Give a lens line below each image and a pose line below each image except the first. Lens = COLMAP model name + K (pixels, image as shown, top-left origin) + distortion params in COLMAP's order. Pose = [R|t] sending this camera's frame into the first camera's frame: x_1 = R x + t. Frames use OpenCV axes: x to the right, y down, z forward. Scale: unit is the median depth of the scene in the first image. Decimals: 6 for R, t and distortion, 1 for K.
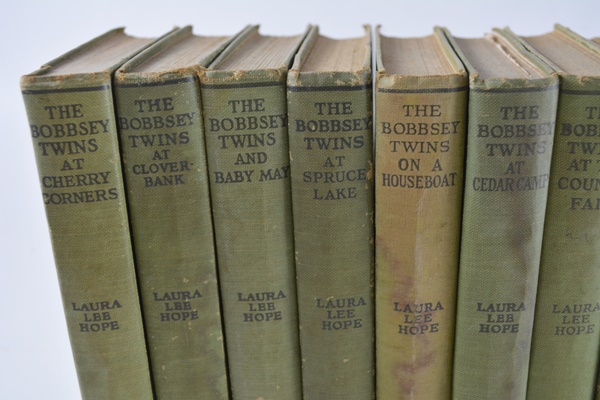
lens RADIAL K [[736.1, 0, 299.2], [0, 736.1, 218.9], [0, 0, 1]] dist [0.006598, -0.001876]
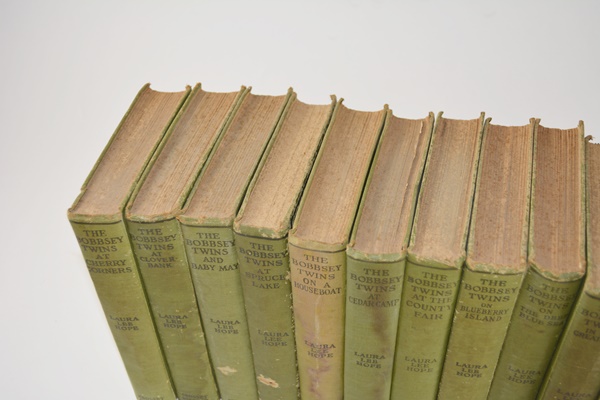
lens RADIAL K [[762.2, 0, 300.0], [0, 762.2, 200.0], [0, 0, 1]] dist [0.080344, -0.274670]
pose [[0.984692, 0.113627, -0.132179, 0.314950], [-0.051602, 0.914359, 0.401603, -0.855712], [0.166493, -0.388634, 0.906225, -0.385765]]
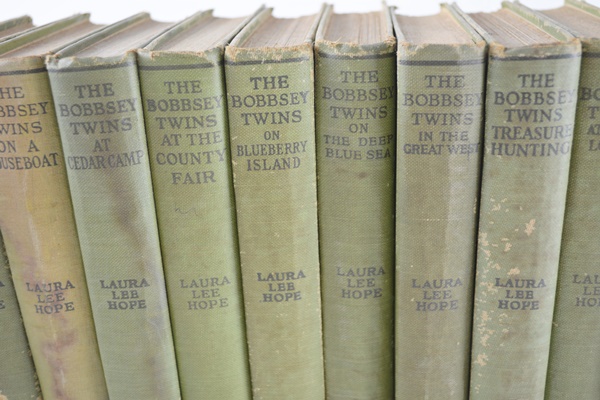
lens RADIAL K [[742.0, 0, 300.0], [0, 742.0, 200.0], [0, 0, 1]] dist [-0.007737, 0.004659]
pose [[0.998089, -0.039220, -0.047754, 0.583268], [0.039391, 0.999220, 0.002645, 0.012571], [0.047613, -0.004521, 0.998856, 0.000885]]
